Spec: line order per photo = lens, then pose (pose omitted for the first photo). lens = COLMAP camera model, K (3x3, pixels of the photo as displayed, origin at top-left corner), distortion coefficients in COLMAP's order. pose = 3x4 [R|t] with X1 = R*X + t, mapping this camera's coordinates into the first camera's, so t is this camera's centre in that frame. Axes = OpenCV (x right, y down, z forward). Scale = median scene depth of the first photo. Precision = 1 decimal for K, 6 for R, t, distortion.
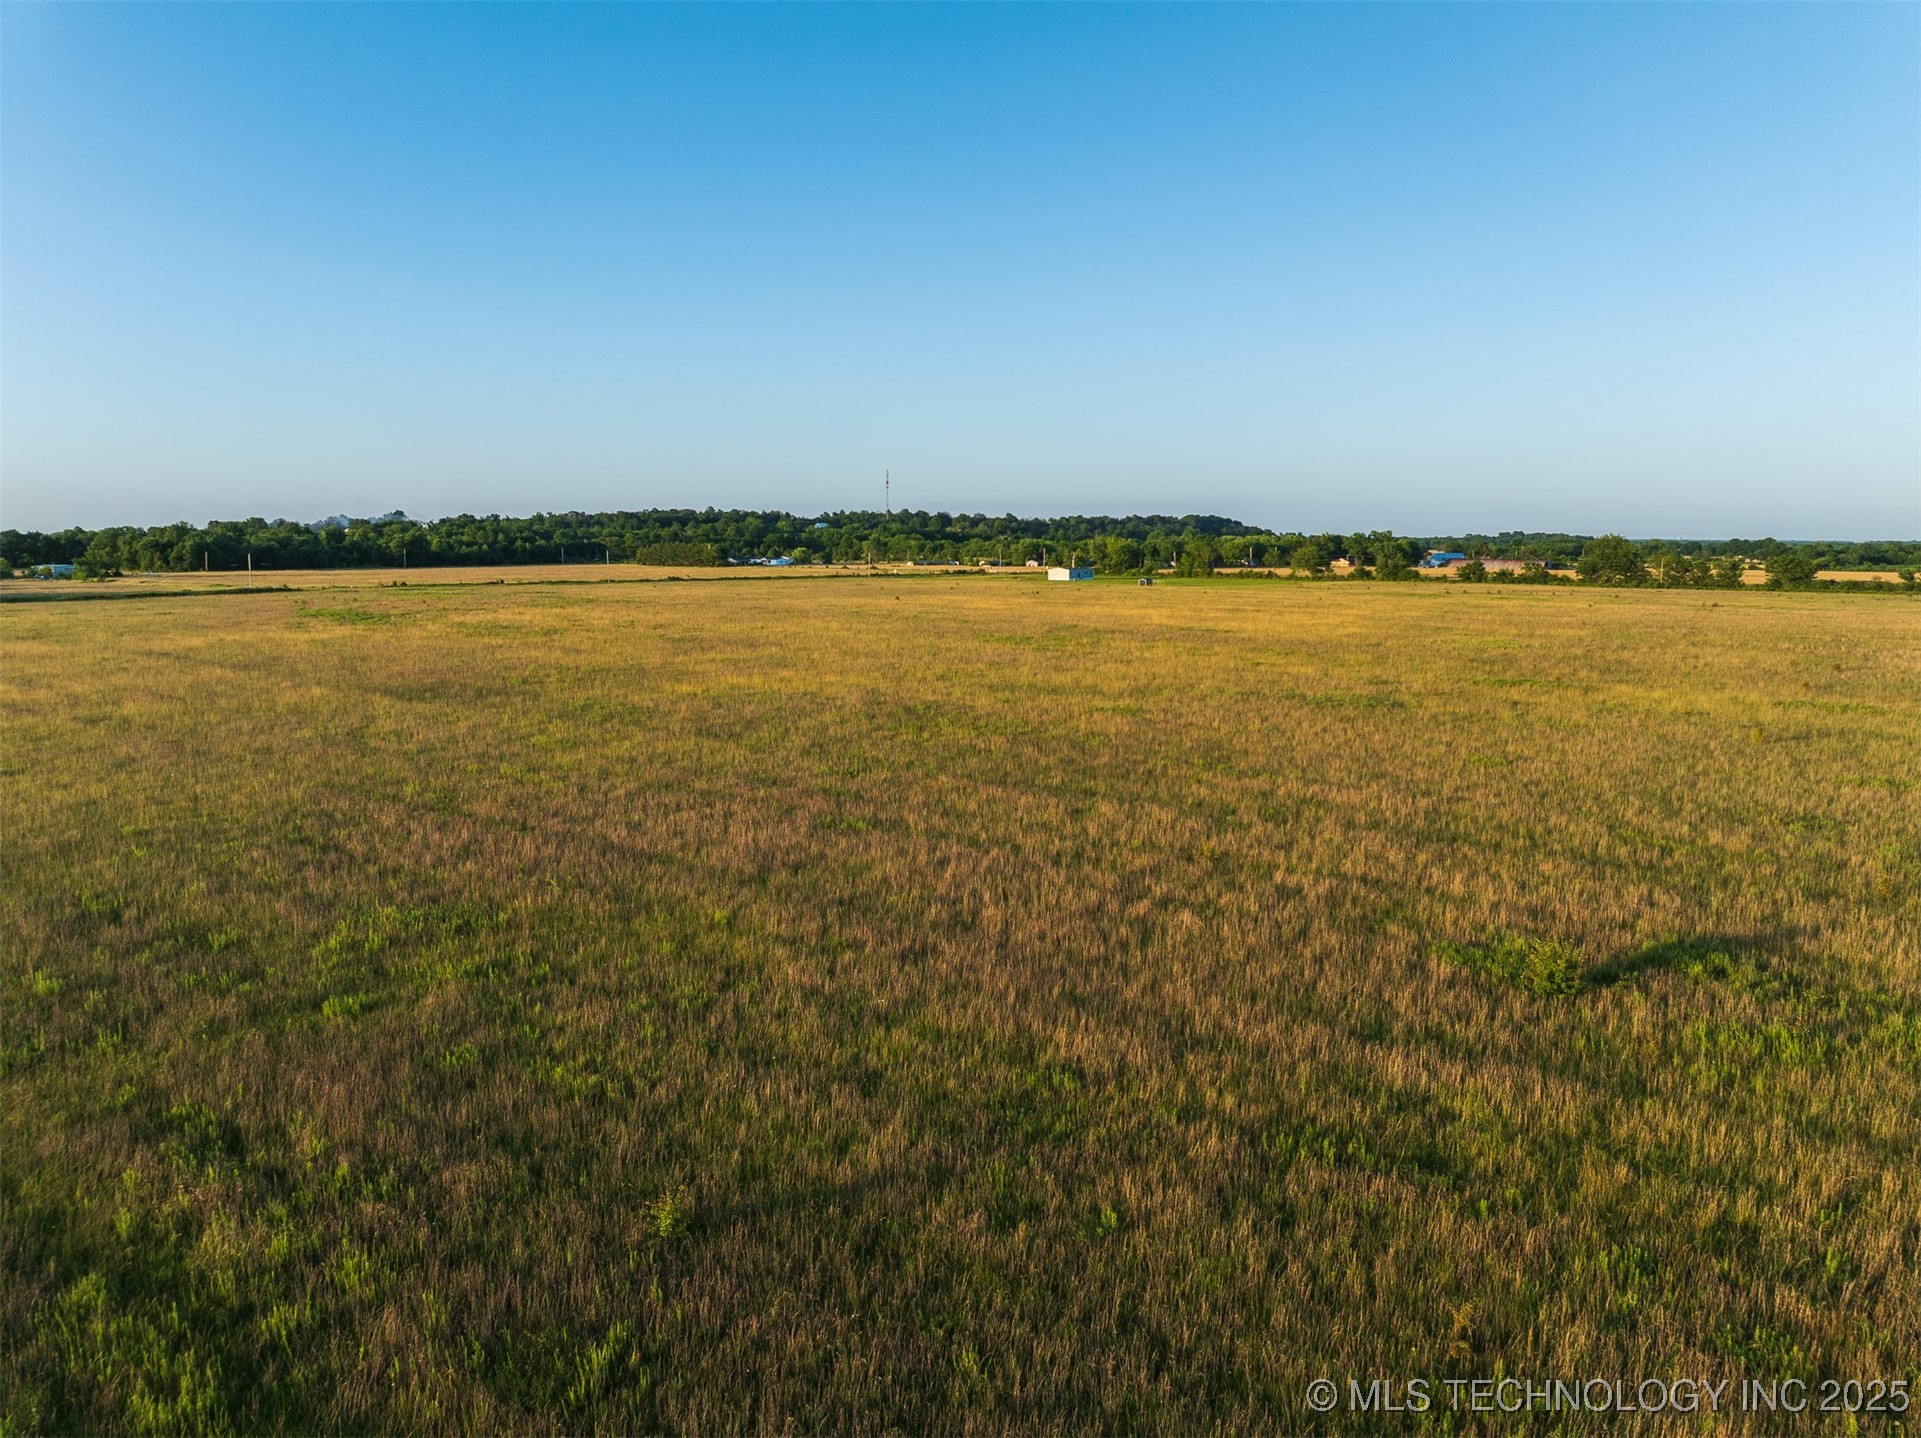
lens RADIAL K [[1342.8, 0, 960.5], [0, 1342.8, 719.0], [0, 0, 1]] dist [-0.010386, -0.056770]
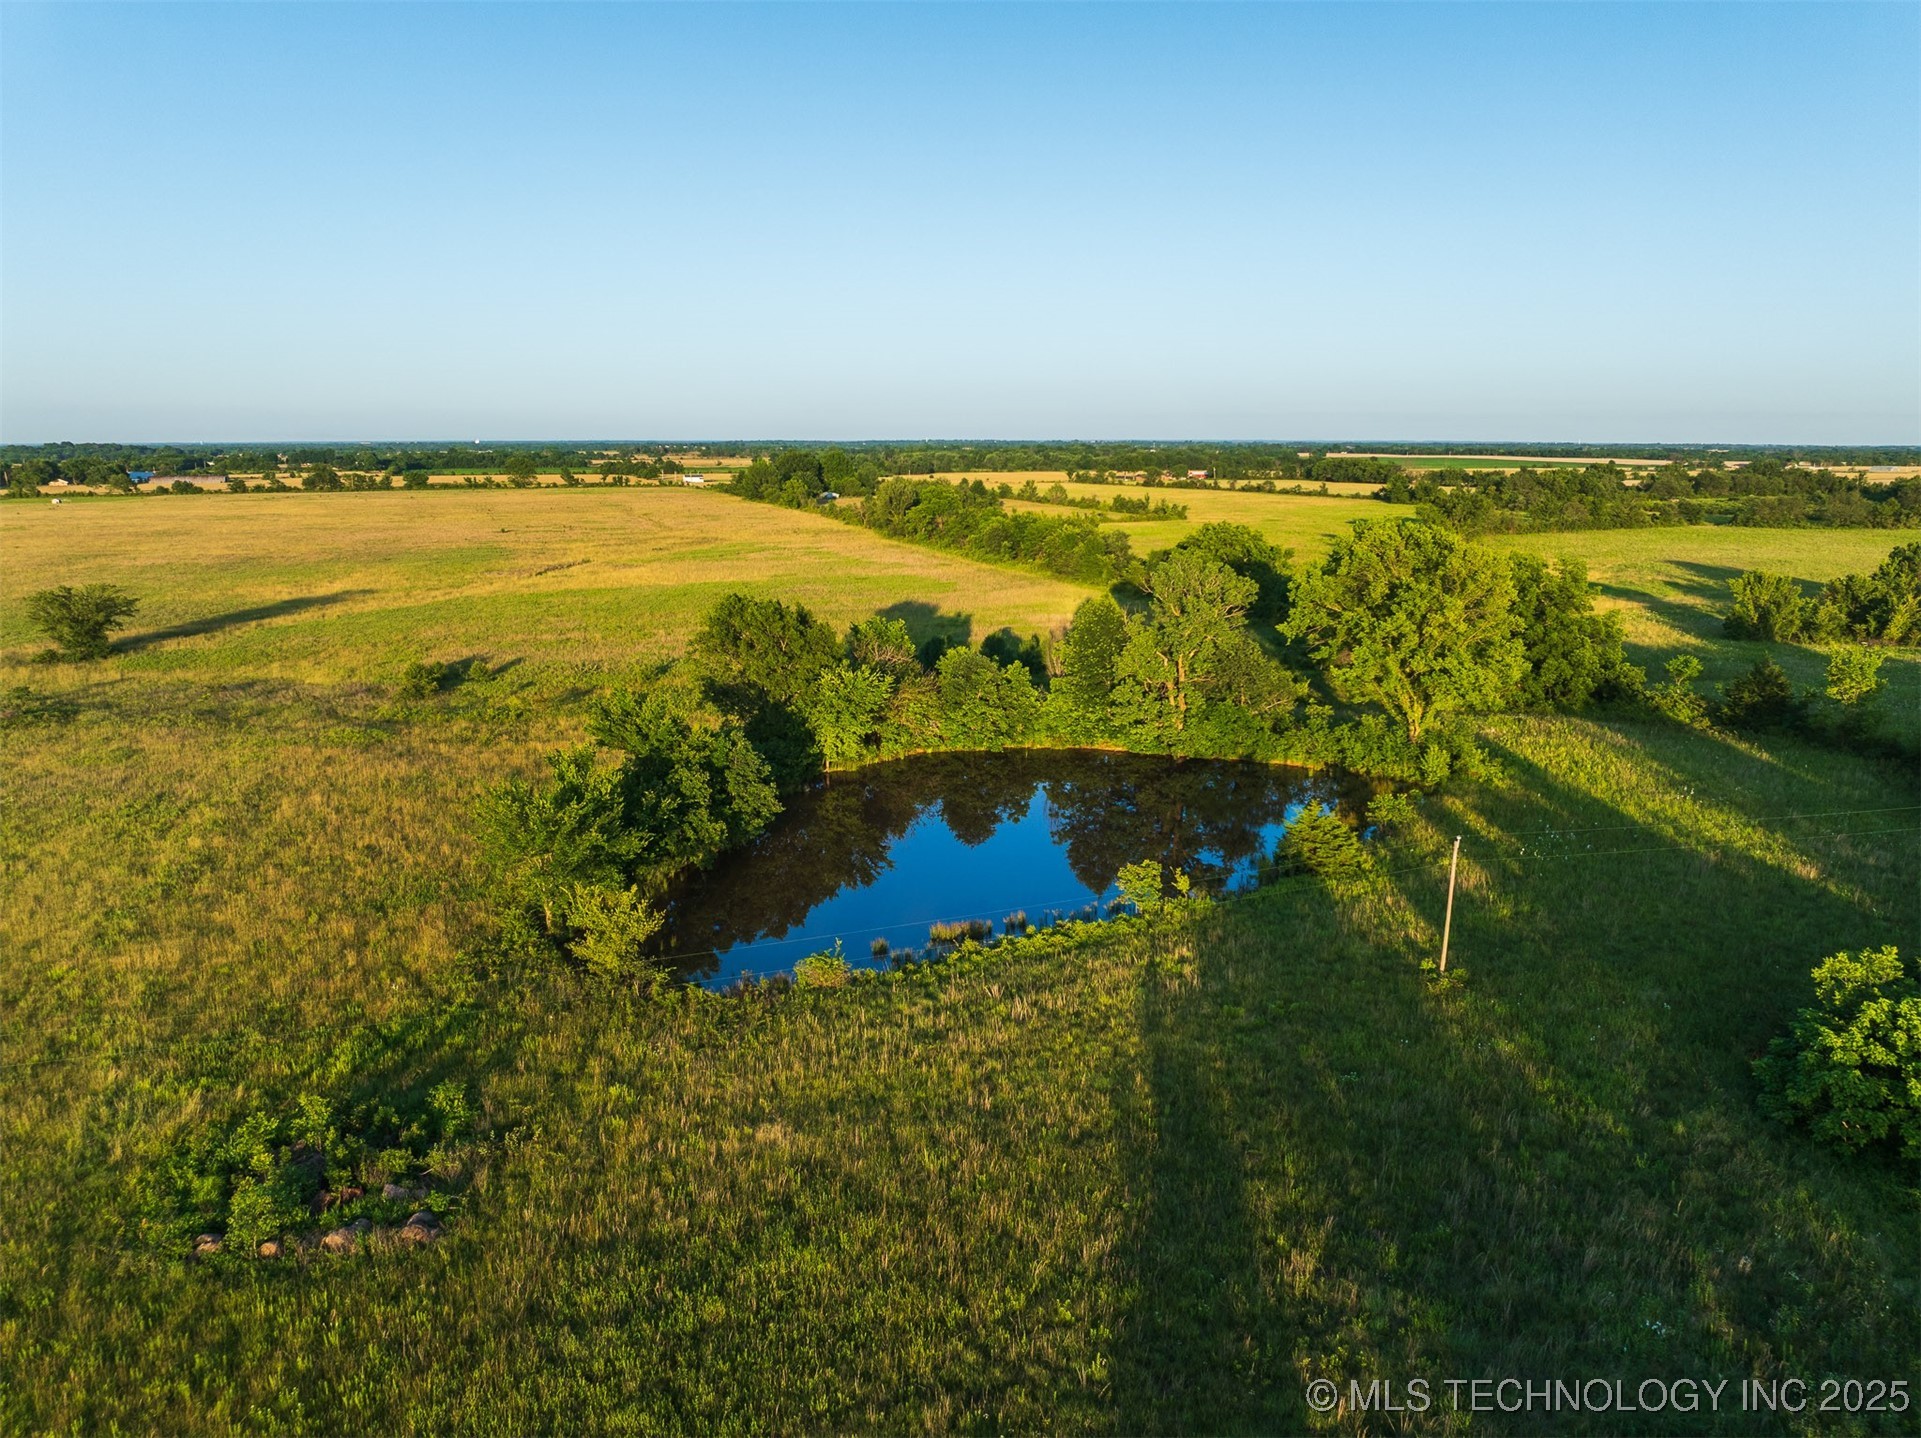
lens RADIAL K [[1349.0, 0, 964.7], [0, 1349.0, 694.5], [0, 0, 1]] dist [-0.043636, 0.002605]
pose [[0.528403, -0.160790, 0.833629, -1.378630], [0.116398, 0.986350, 0.116467, 0.145975], [-0.840977, 0.035491, 0.539906, -1.586786]]
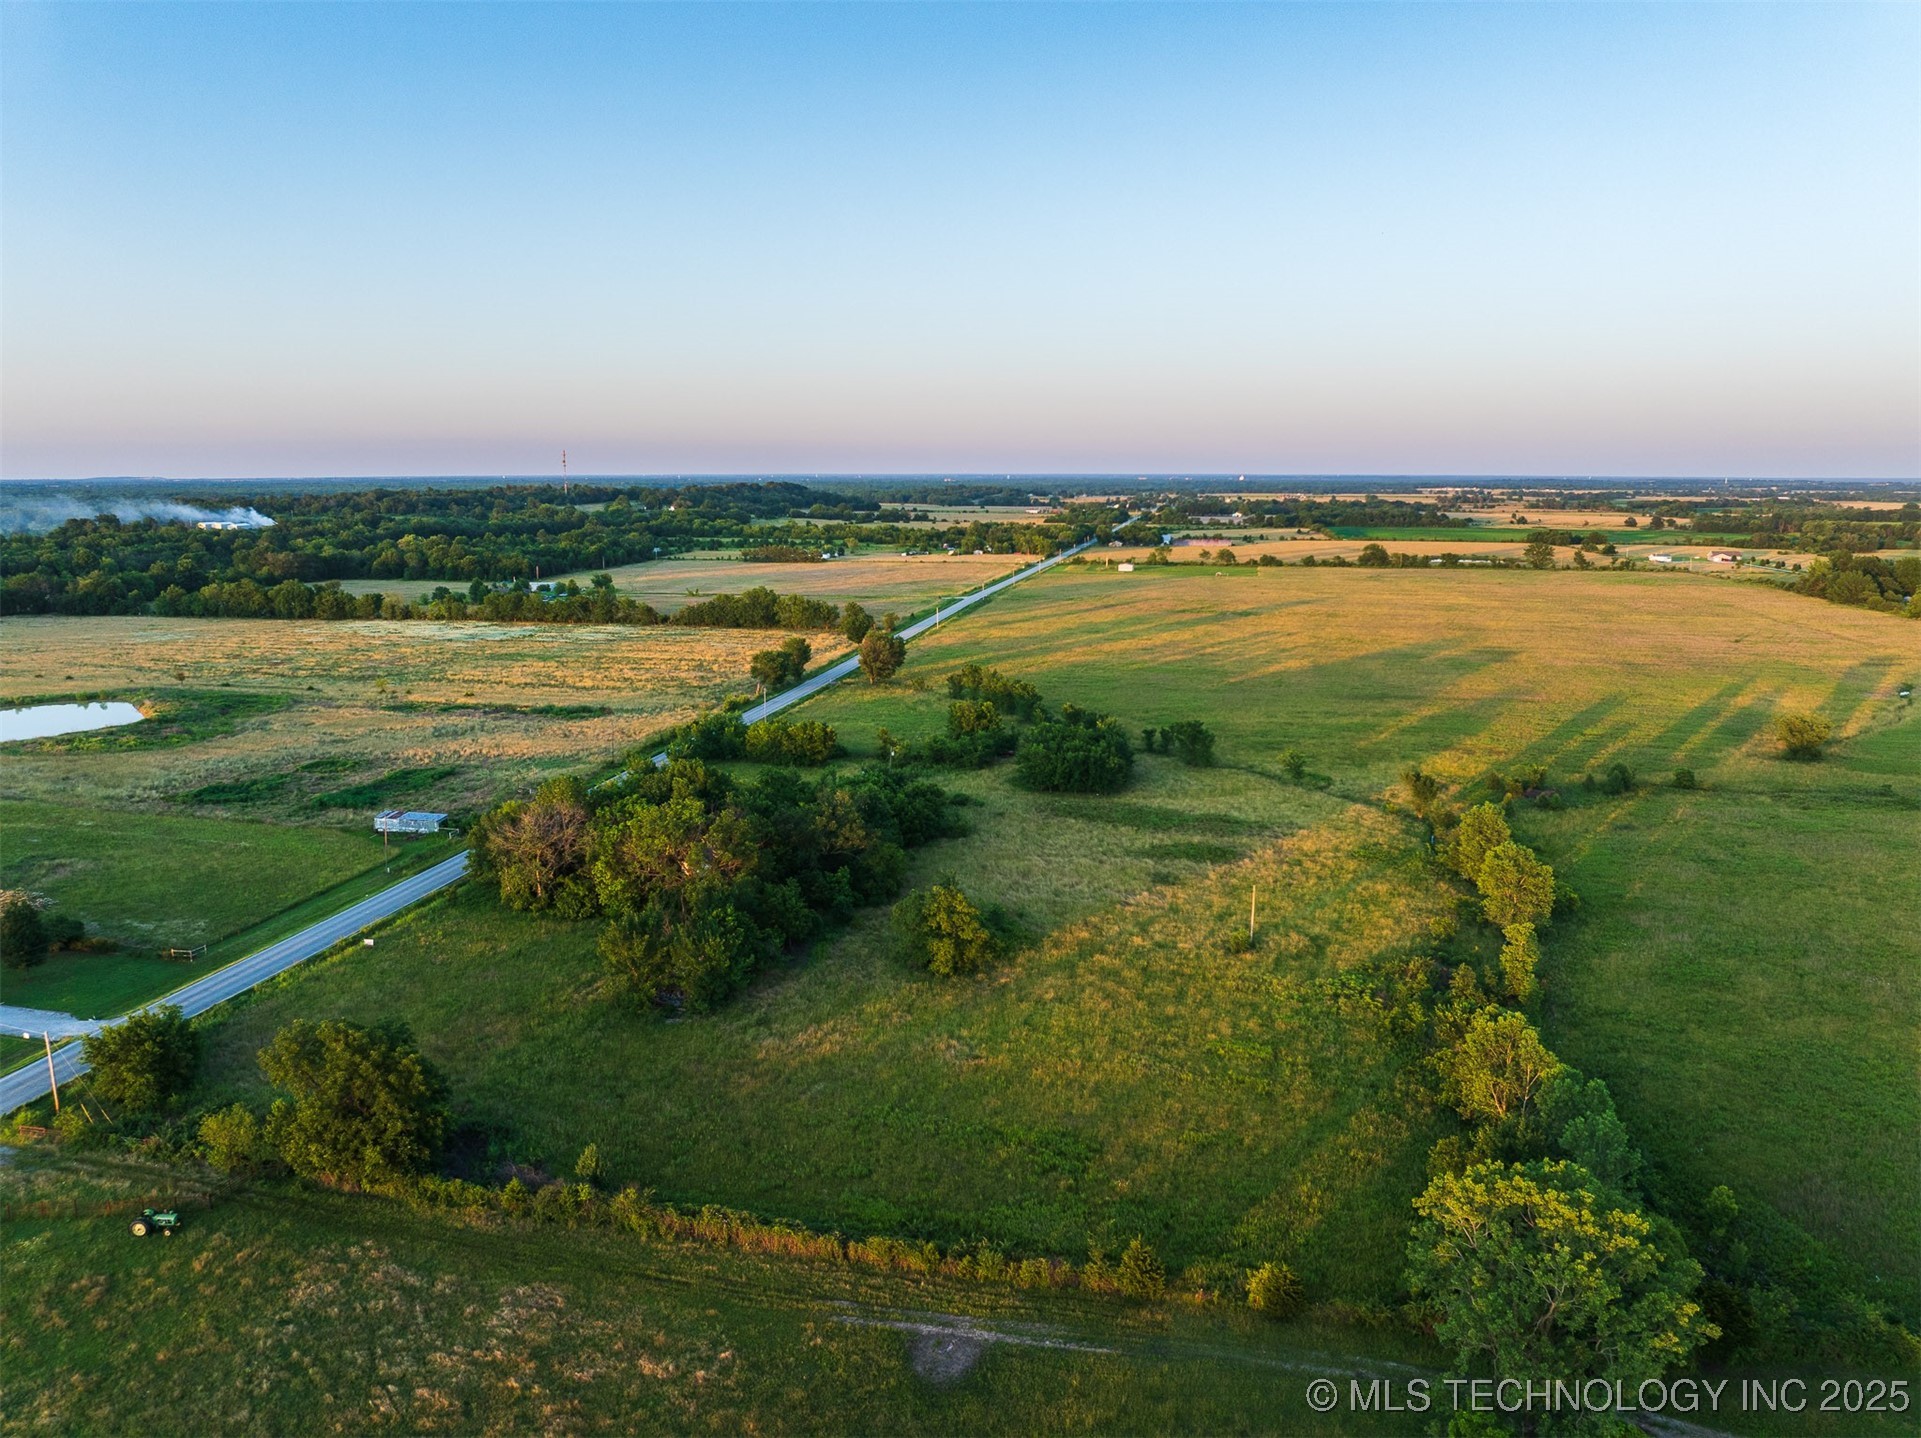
lens RADIAL K [[1342.8, 0, 960.5], [0, 1342.8, 719.0], [0, 0, 1]] dist [-0.010386, -0.056770]
pose [[0.886606, -0.087160, 0.454239, -2.628898], [0.066133, 0.995882, 0.062009, -0.072745], [-0.457773, -0.024938, 0.888719, -1.501799]]
